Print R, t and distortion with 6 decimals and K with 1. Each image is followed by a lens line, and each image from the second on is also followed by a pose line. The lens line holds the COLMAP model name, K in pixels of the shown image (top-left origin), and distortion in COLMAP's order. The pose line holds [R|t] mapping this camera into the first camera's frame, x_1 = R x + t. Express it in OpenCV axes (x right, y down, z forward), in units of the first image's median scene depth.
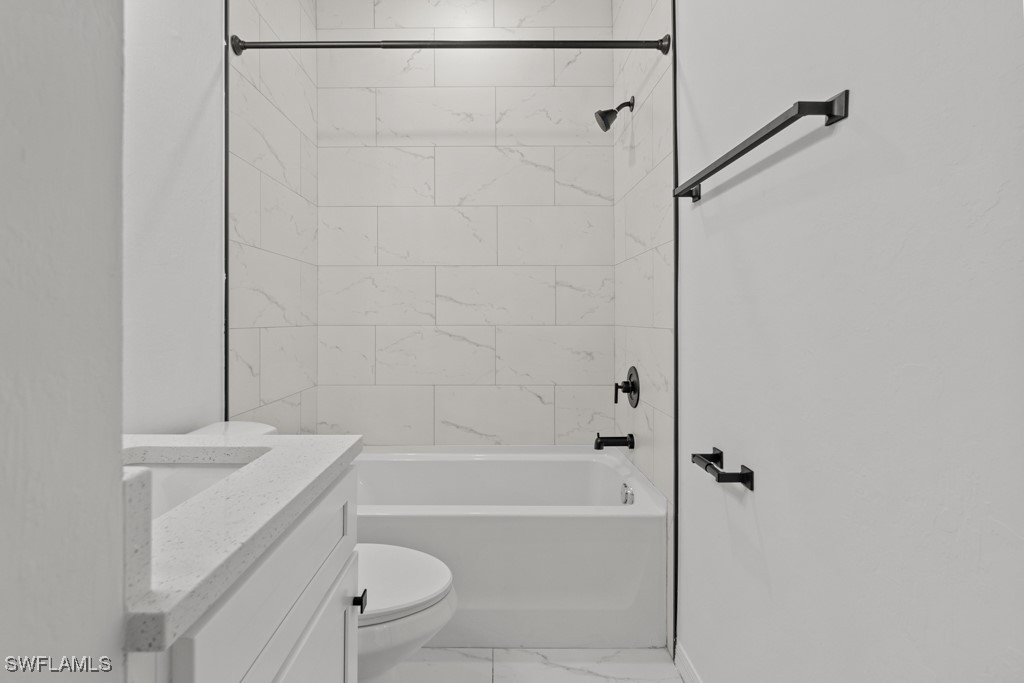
lens RADIAL K [[491.5, 0, 489.9], [0, 491.5, 312.4], [0, 0, 1]] dist [-0.001141, -0.000633]
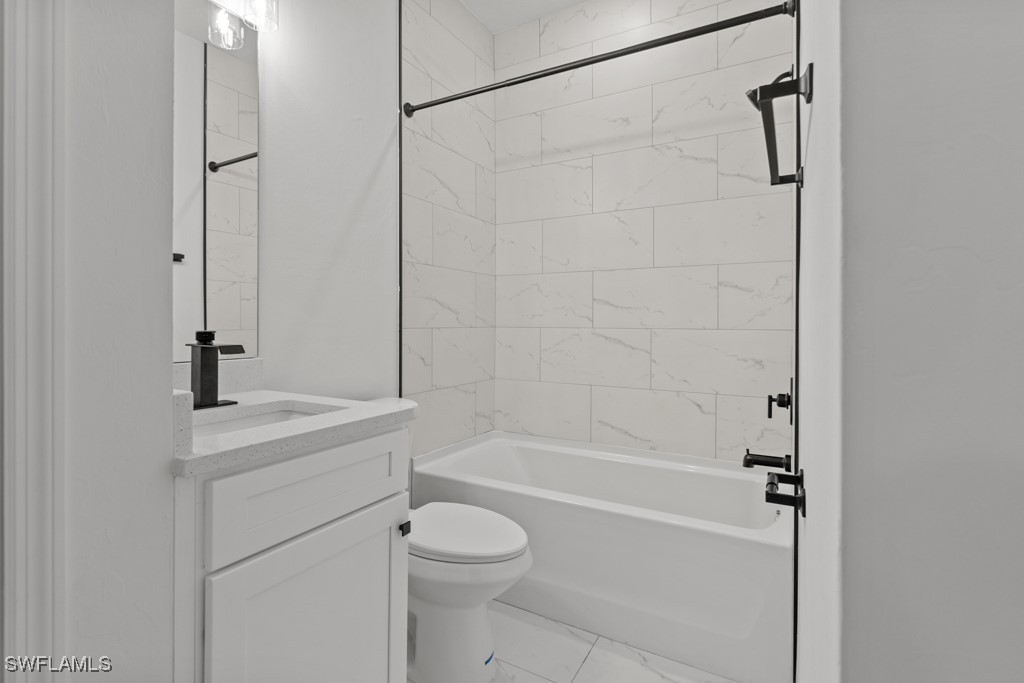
lens RADIAL K [[500.7, 0, 496.7], [0, 500.7, 320.3], [0, 0, 1]] dist [0.002536, -0.000252]
pose [[0.864010, 0.002692, -0.503467, 0.249353], [0.001532, 0.999967, 0.007977, 0.000849], [0.503472, -0.007663, 0.863978, -0.021243]]
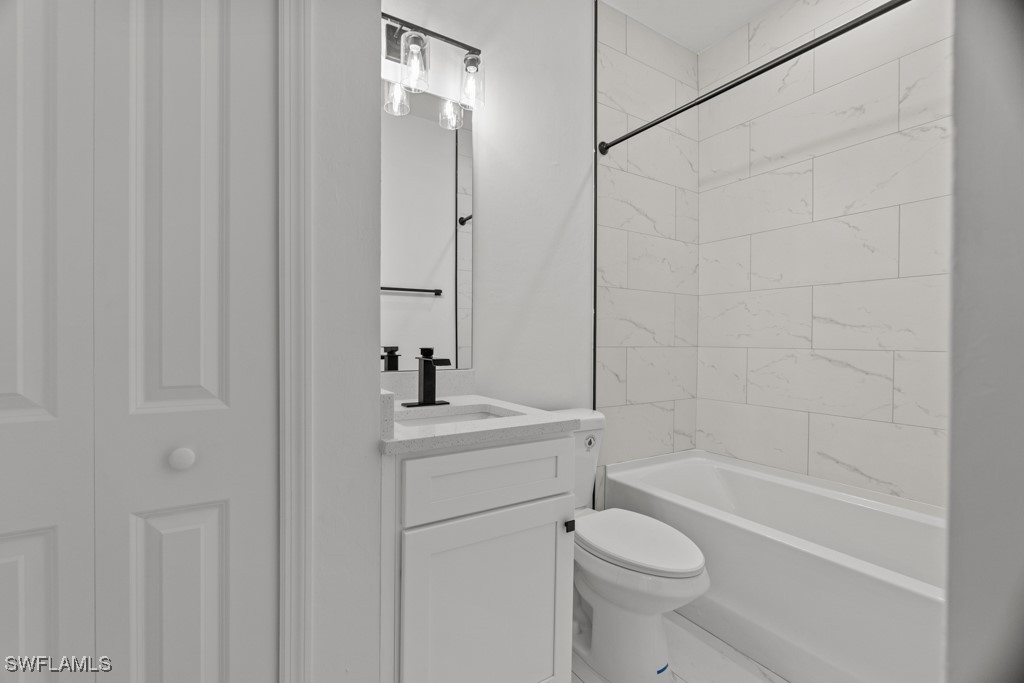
lens RADIAL K [[445.4, 0, 495.4], [0, 445.4, 342.0], [0, 0, 1]] dist [0.003556, 0.001411]
pose [[0.524303, 0.010443, -0.851468, 0.300553], [0.002369, 0.999903, 0.013722, -0.000510], [0.851529, -0.009211, 0.524227, 0.035966]]
